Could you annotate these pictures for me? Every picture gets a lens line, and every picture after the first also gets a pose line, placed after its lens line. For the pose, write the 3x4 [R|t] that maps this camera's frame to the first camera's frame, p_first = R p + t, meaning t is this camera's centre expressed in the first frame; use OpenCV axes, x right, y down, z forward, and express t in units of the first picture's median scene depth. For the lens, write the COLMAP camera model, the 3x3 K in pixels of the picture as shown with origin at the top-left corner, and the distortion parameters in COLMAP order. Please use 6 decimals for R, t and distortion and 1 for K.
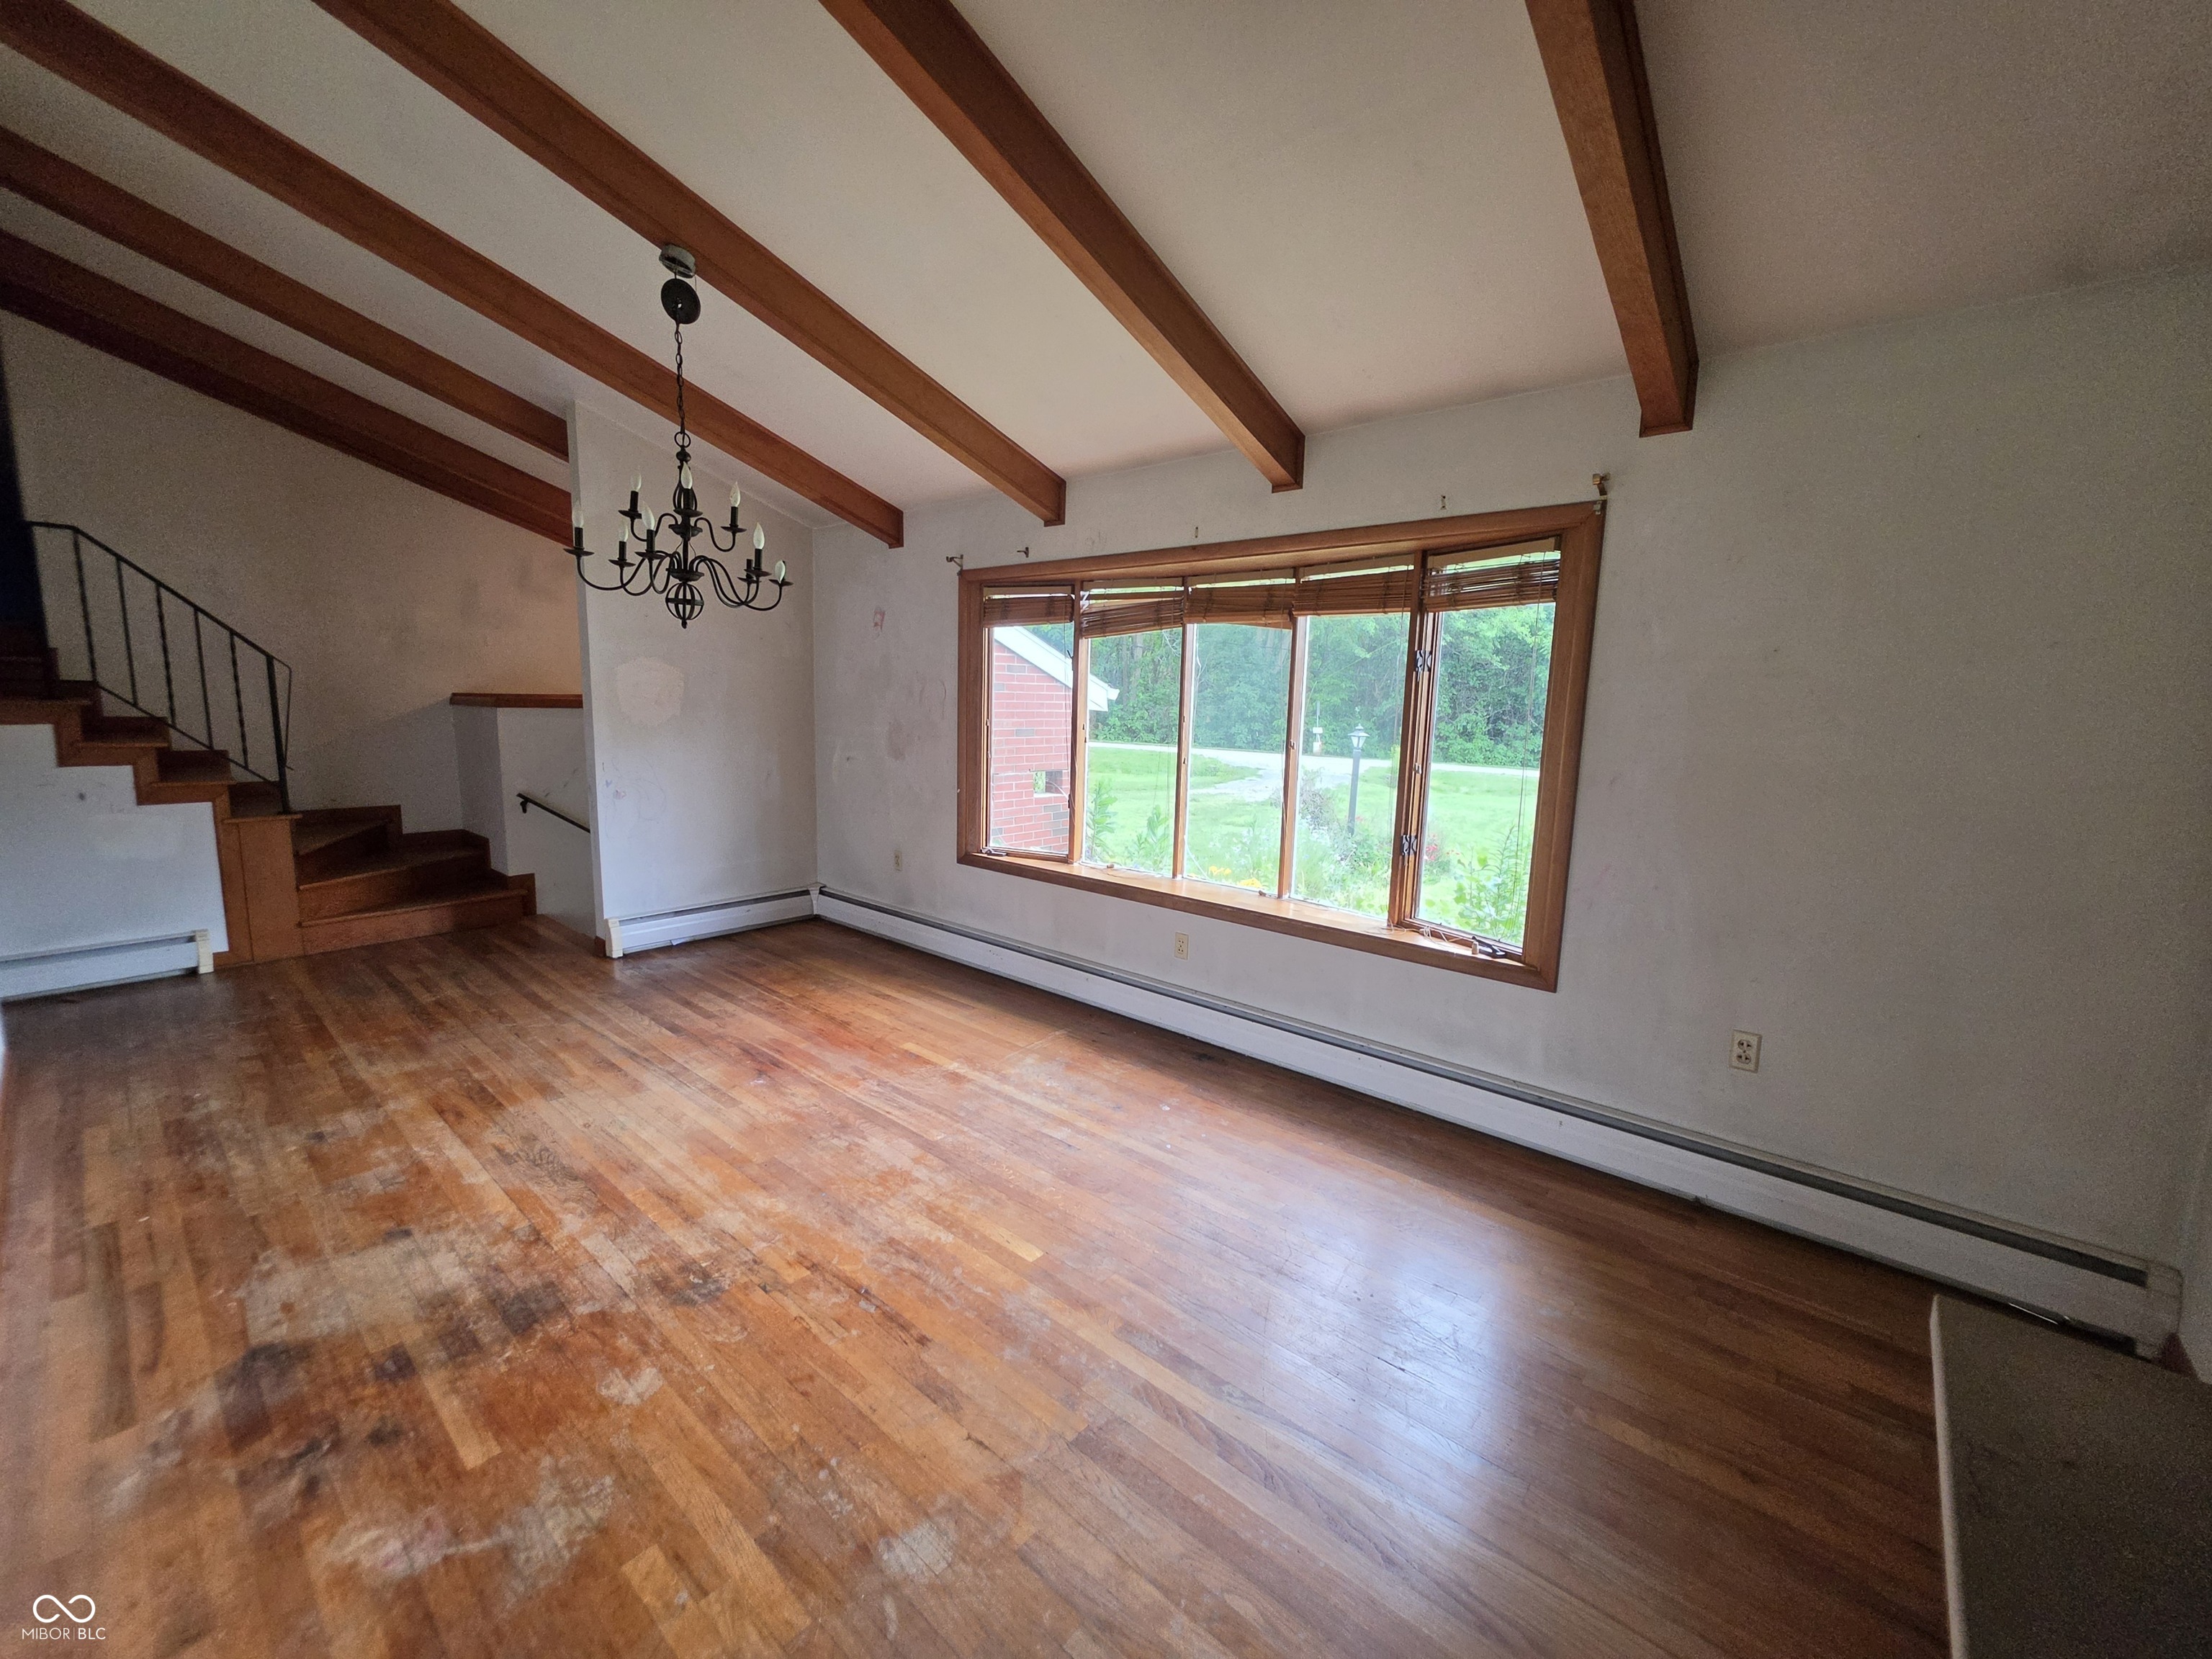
lens RADIAL K [[893.4, 0, 1102.6], [0, 893.4, 823.6], [0, 0, 1]] dist [-0.000833, 0.000353]
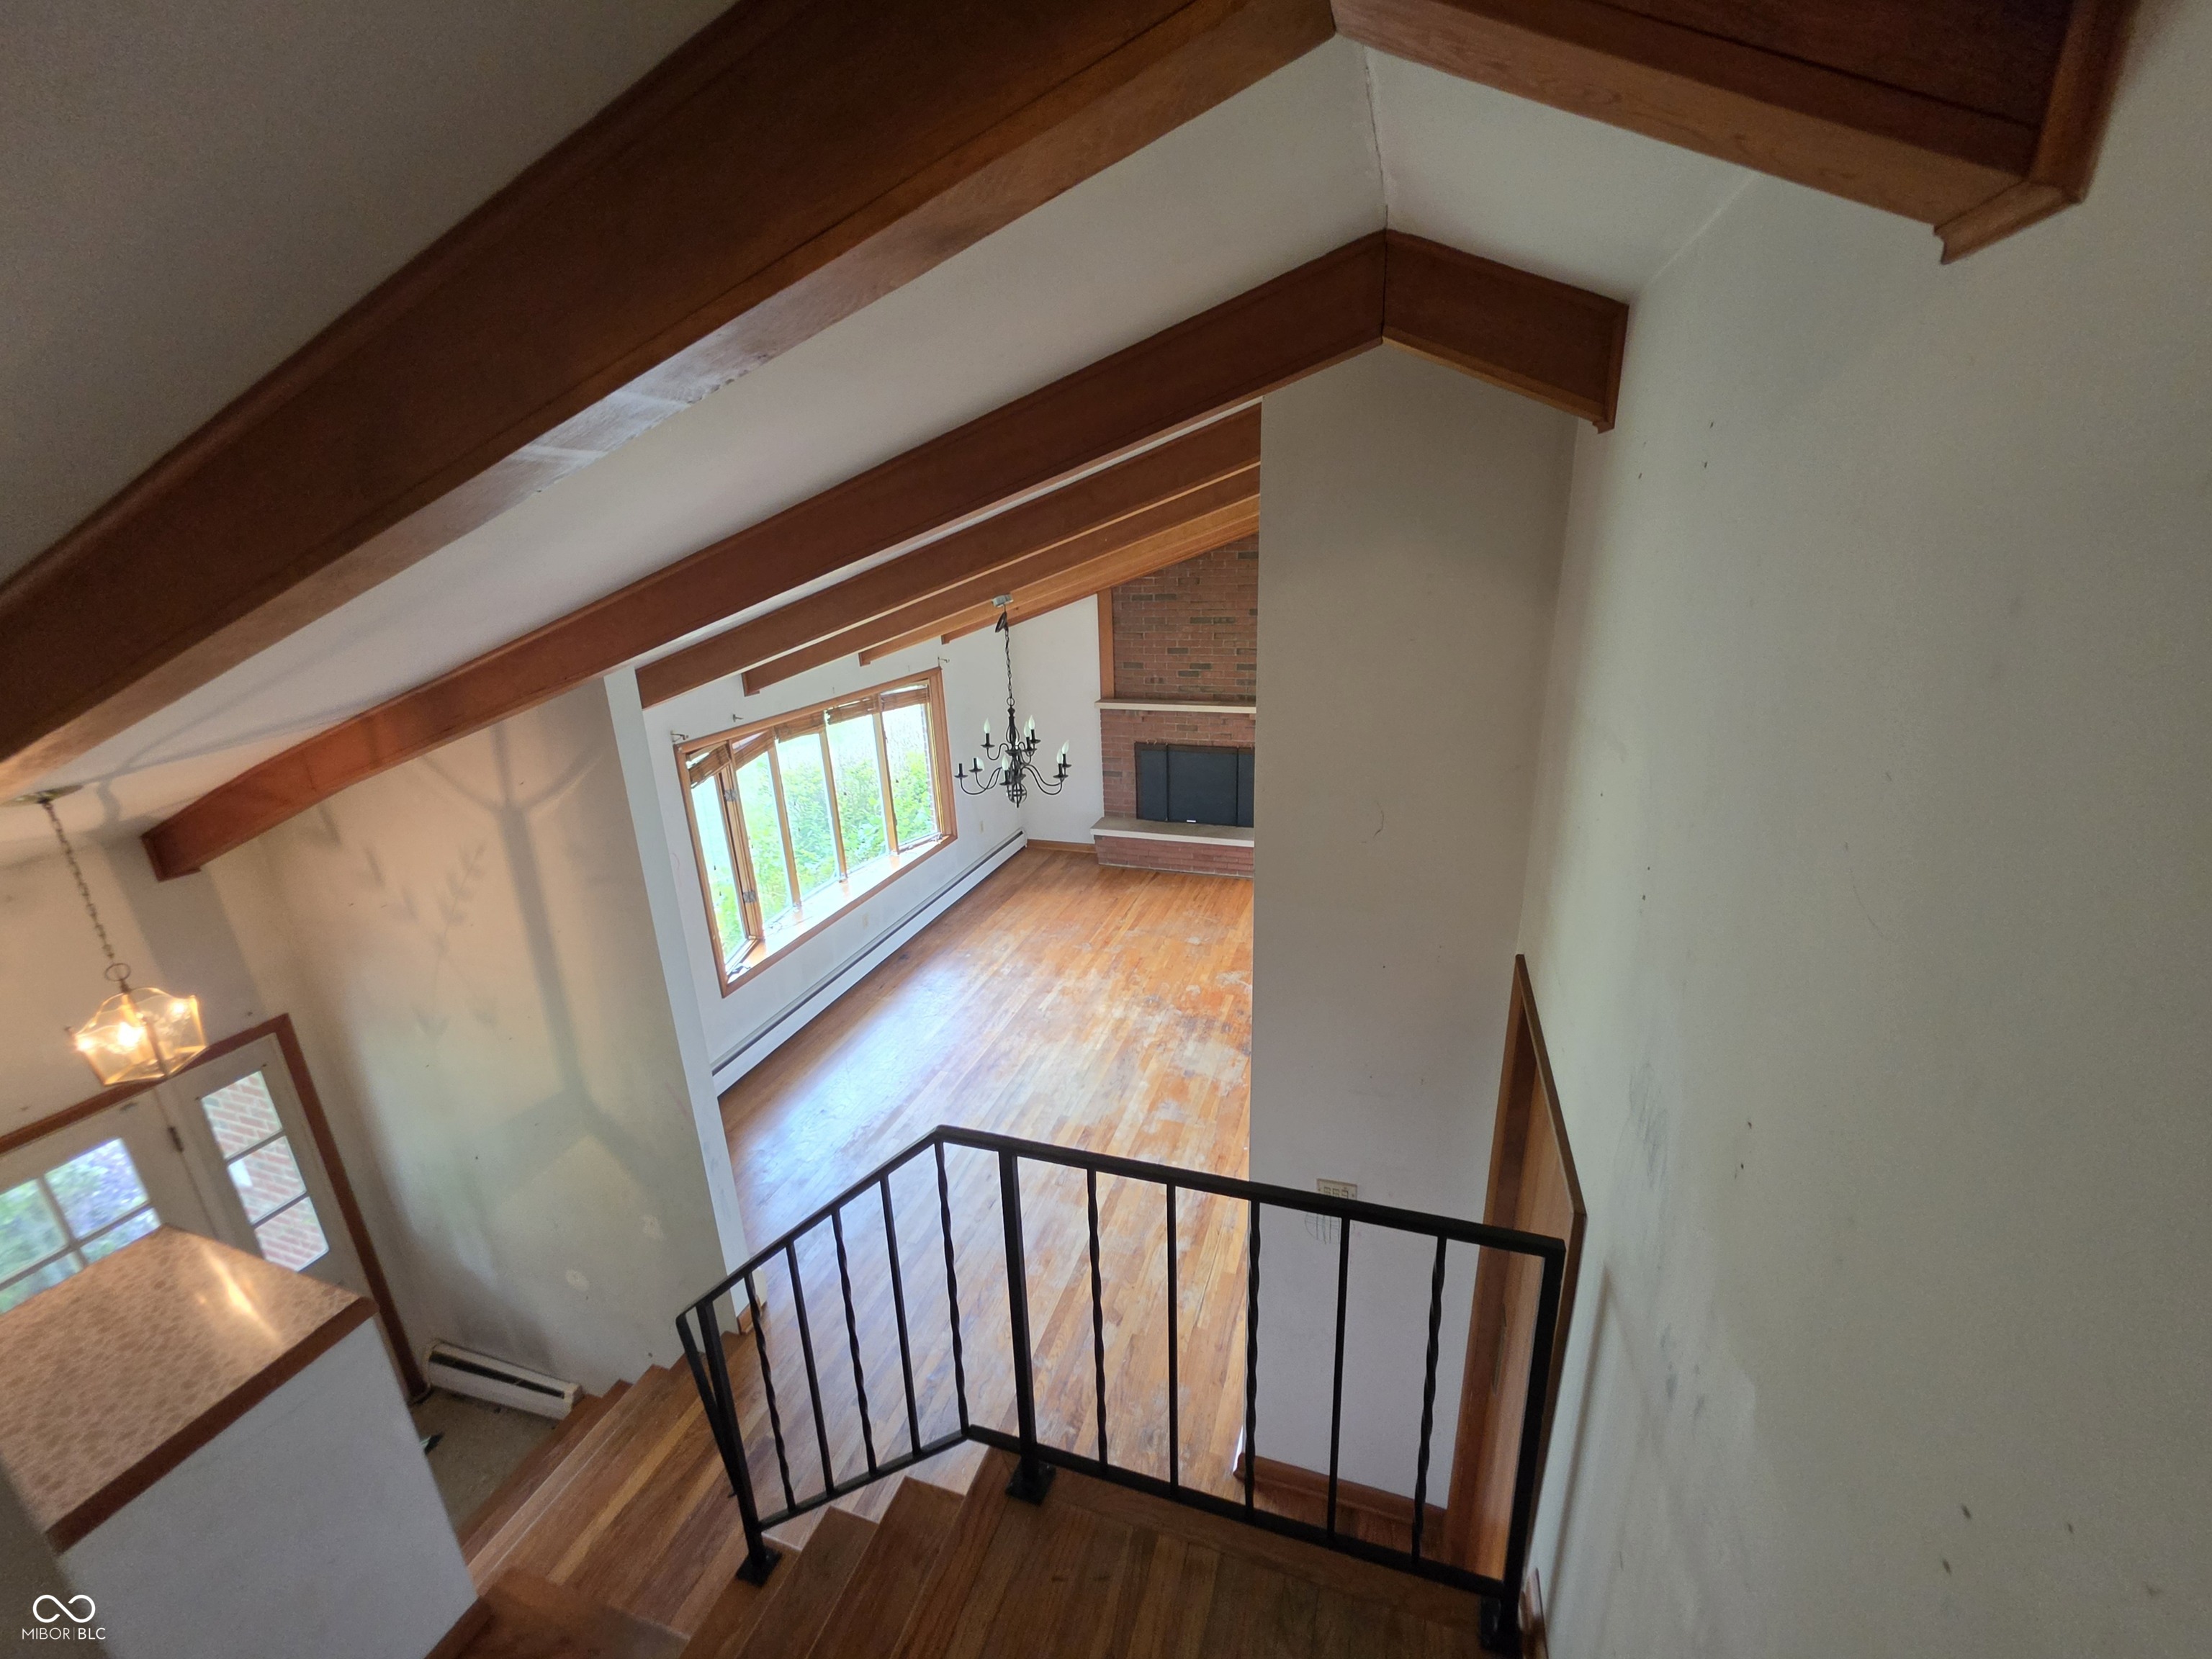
lens RADIAL K [[893.4, 0, 1110.5], [0, 893.4, 824.1], [0, 0, 1]] dist [-0.000833, 0.000353]
pose [[-0.390797, -0.297177, 0.871185, -2.266351], [0.152381, 0.912504, 0.379627, -0.907828], [-0.907776, 0.281109, -0.311319, 1.551872]]
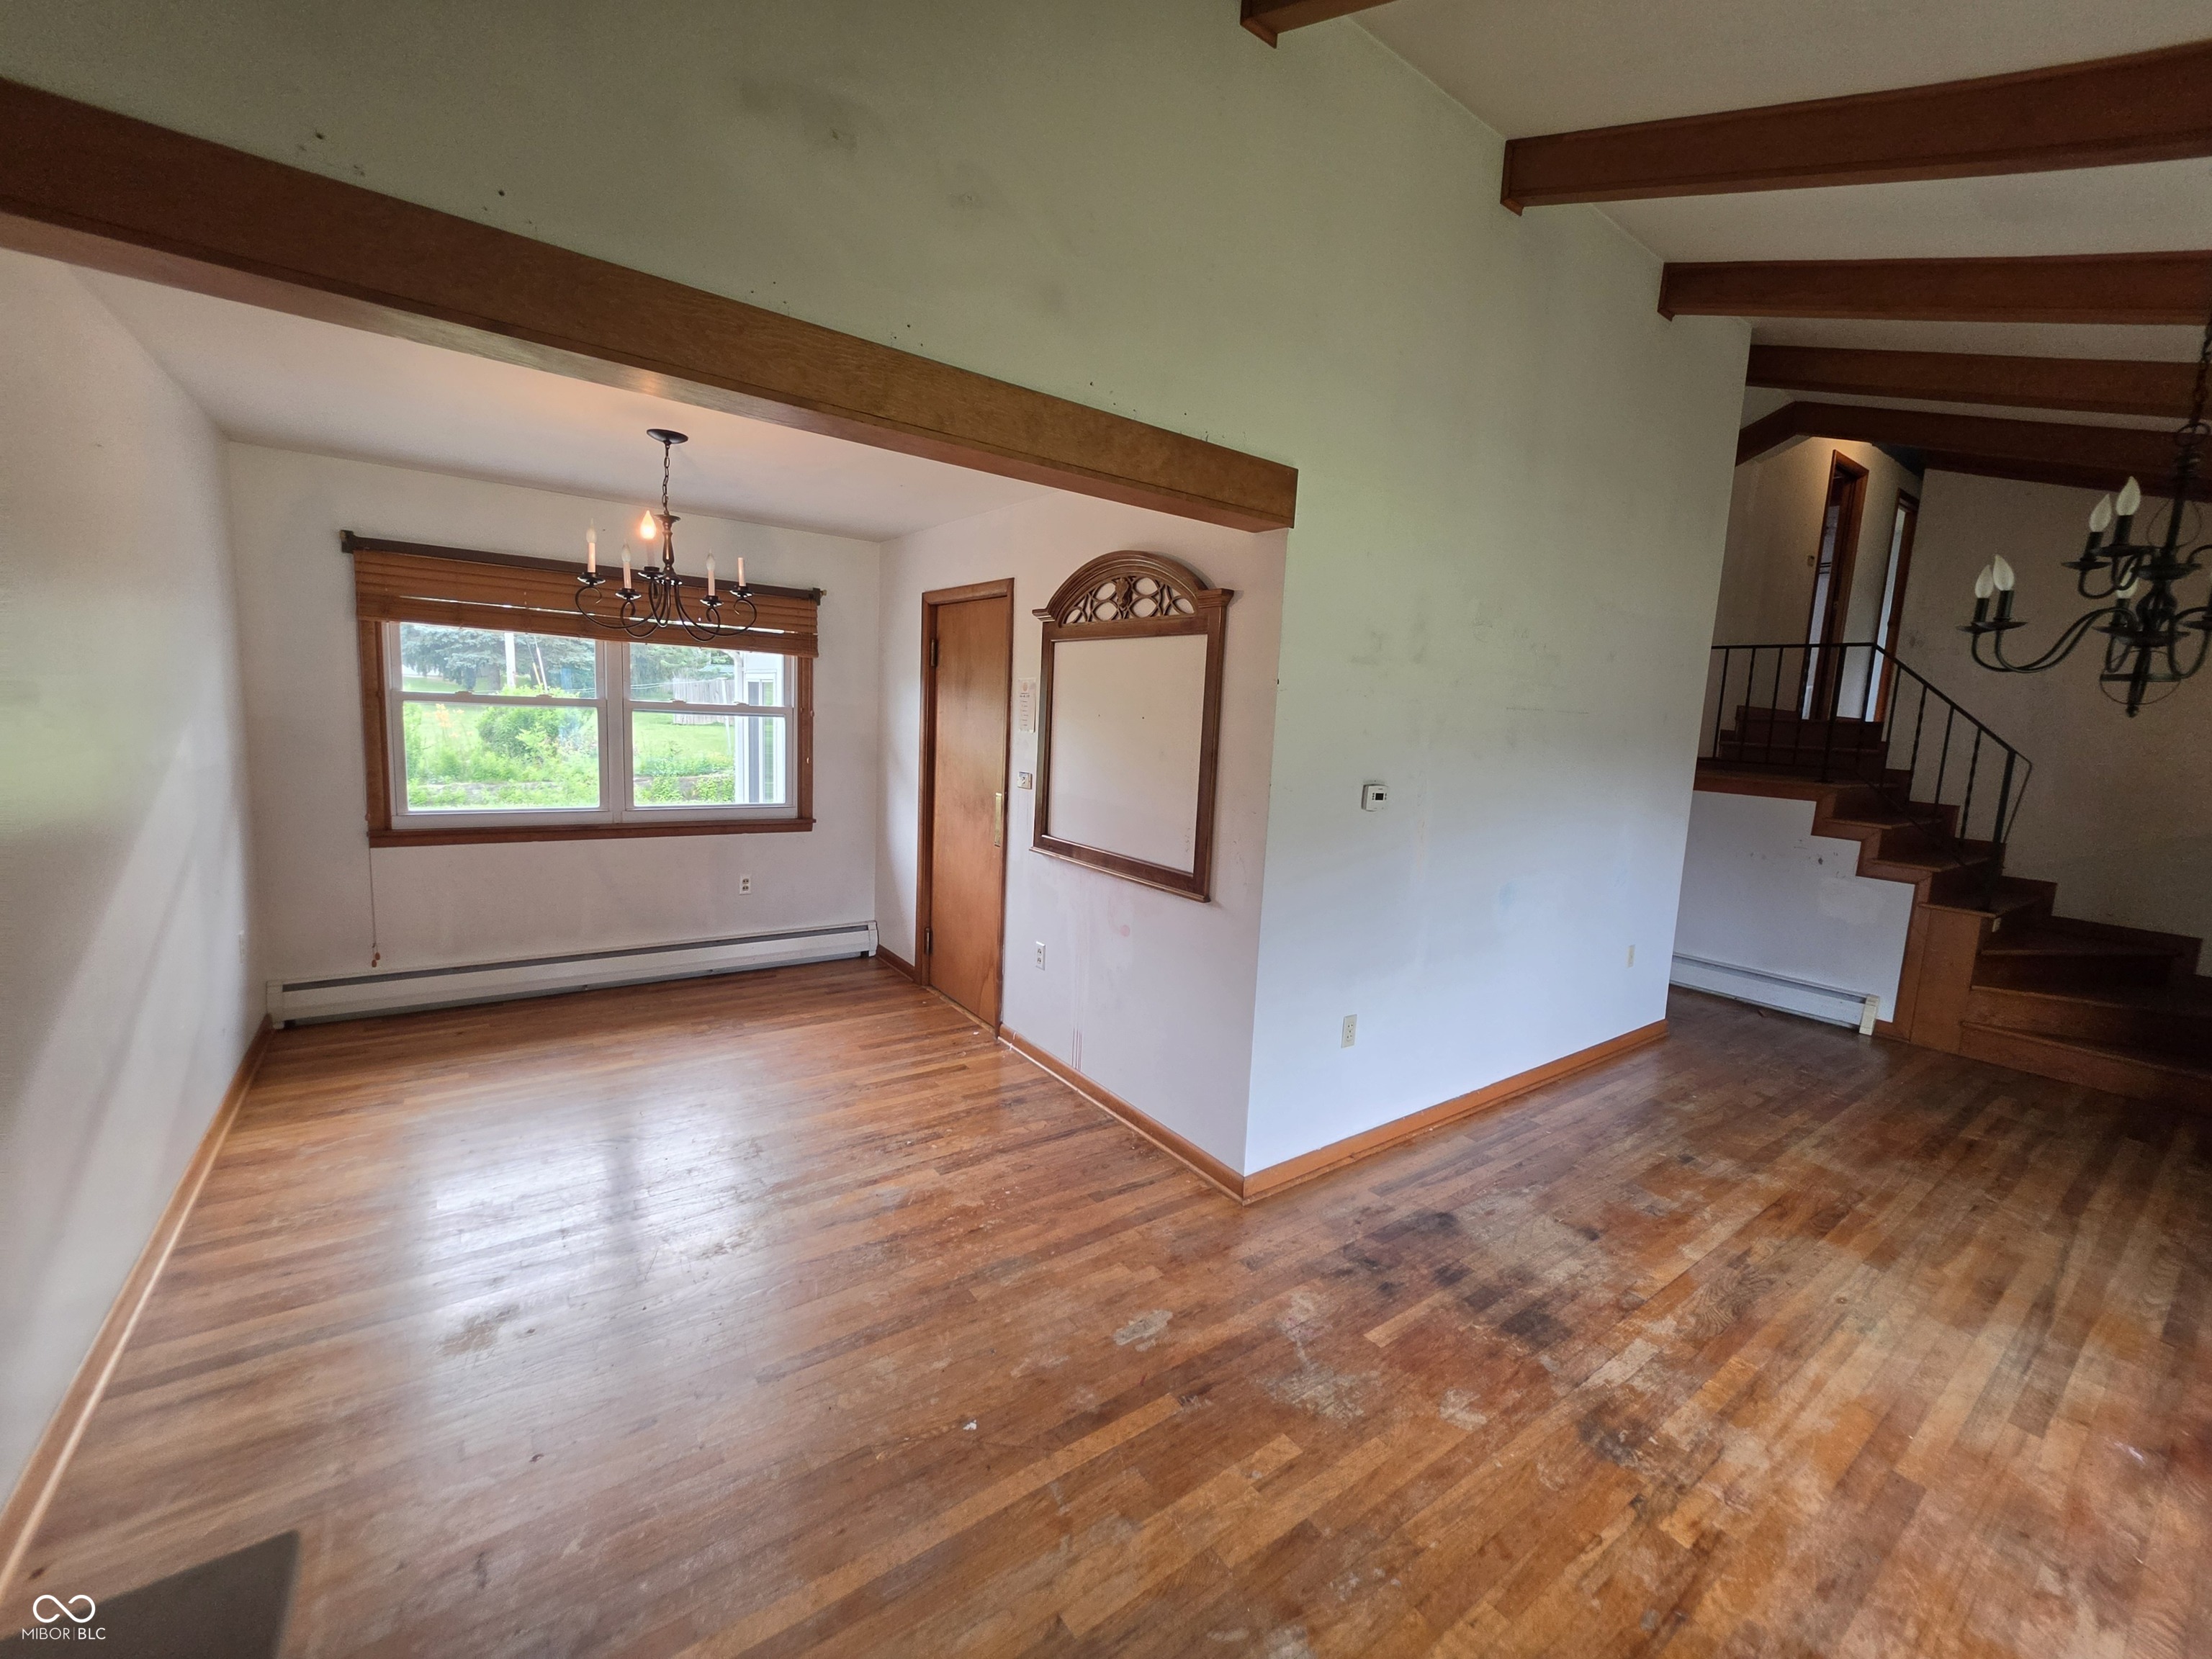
lens RADIAL K [[893.4, 0, 1118.7], [0, 893.4, 824.2], [0, 0, 1]] dist [-0.000833, 0.000353]
pose [[-0.217869, 0.092515, -0.971583, 0.402654], [-0.190449, 0.972330, 0.135293, -0.096995], [0.957216, 0.214513, -0.194221, 0.473390]]
